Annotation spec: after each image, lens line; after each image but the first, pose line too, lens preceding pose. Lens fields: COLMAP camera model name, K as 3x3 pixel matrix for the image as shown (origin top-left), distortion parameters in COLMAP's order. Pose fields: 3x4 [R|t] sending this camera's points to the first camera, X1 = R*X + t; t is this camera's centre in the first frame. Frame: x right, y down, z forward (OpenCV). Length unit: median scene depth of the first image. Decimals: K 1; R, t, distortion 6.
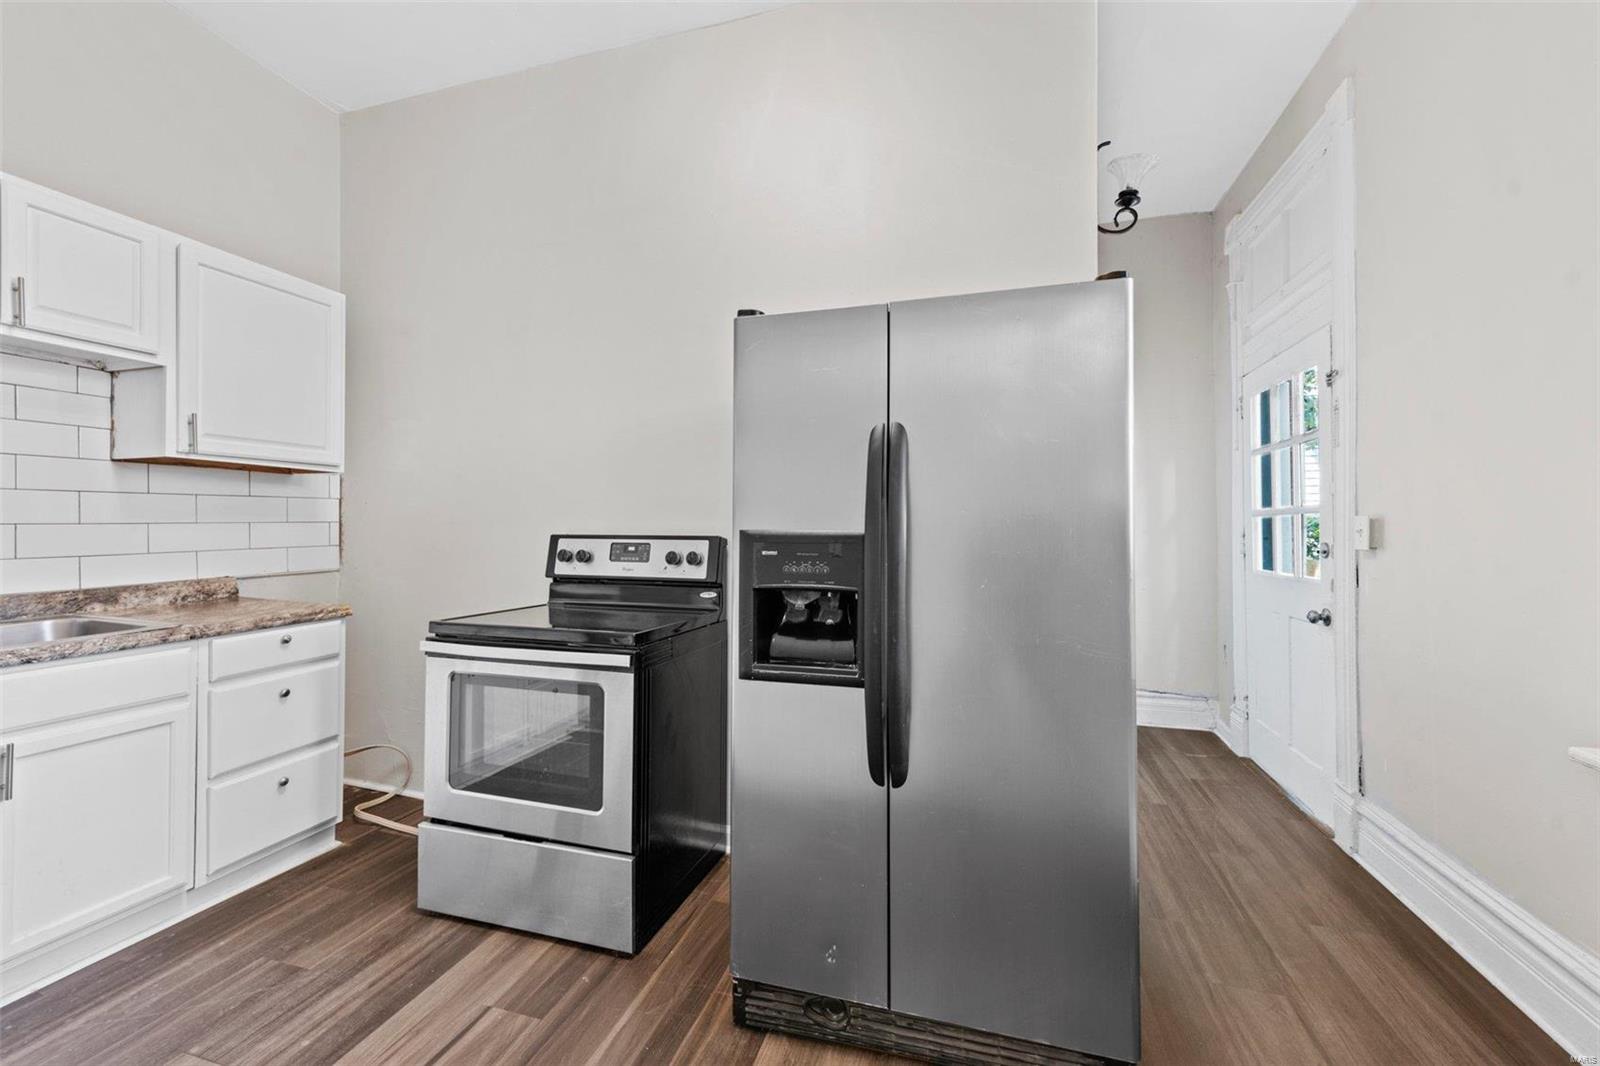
lens RADIAL K [[641.8, 0, 804.4], [0, 641.8, 525.1], [0, 0, 1]] dist [0.013189, -0.004477]
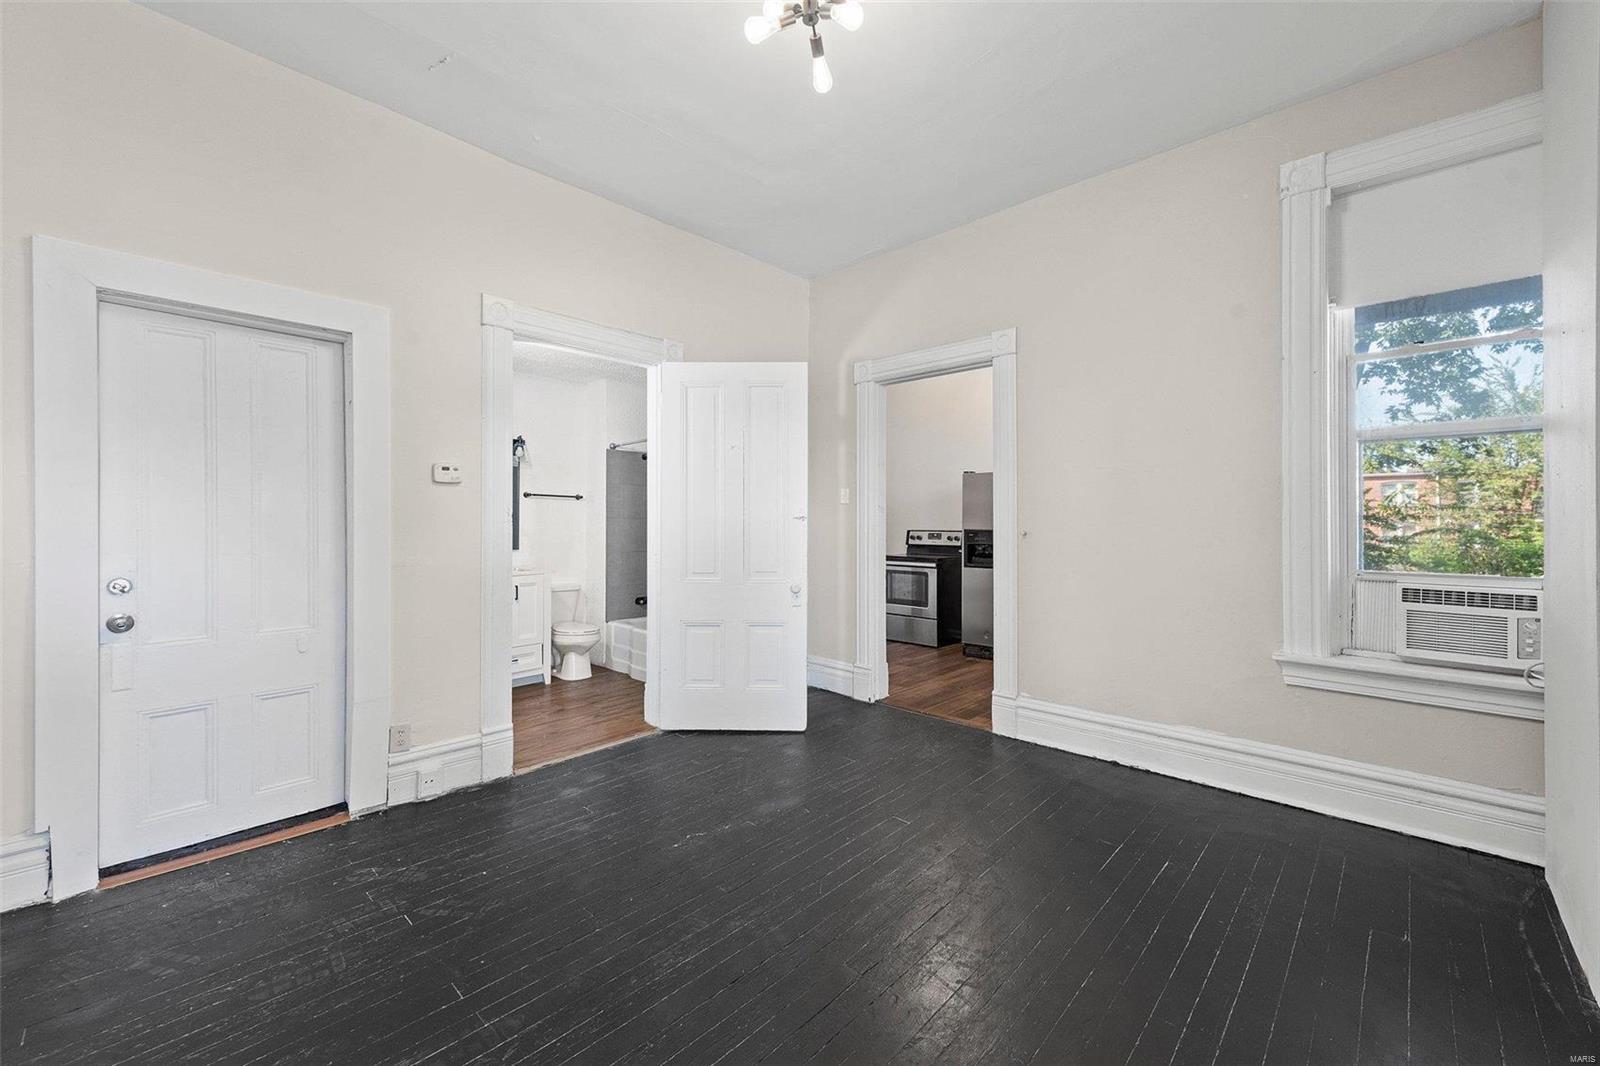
lens RADIAL K [[641.8, 0, 804.4], [0, 641.8, 525.1], [0, 0, 1]] dist [0.013189, -0.004477]
pose [[0.898478, -0.000097, -0.439019, 0.564539], [0.004281, 0.999954, 0.008539, -0.042138], [0.438998, -0.009551, 0.898437, -2.228470]]
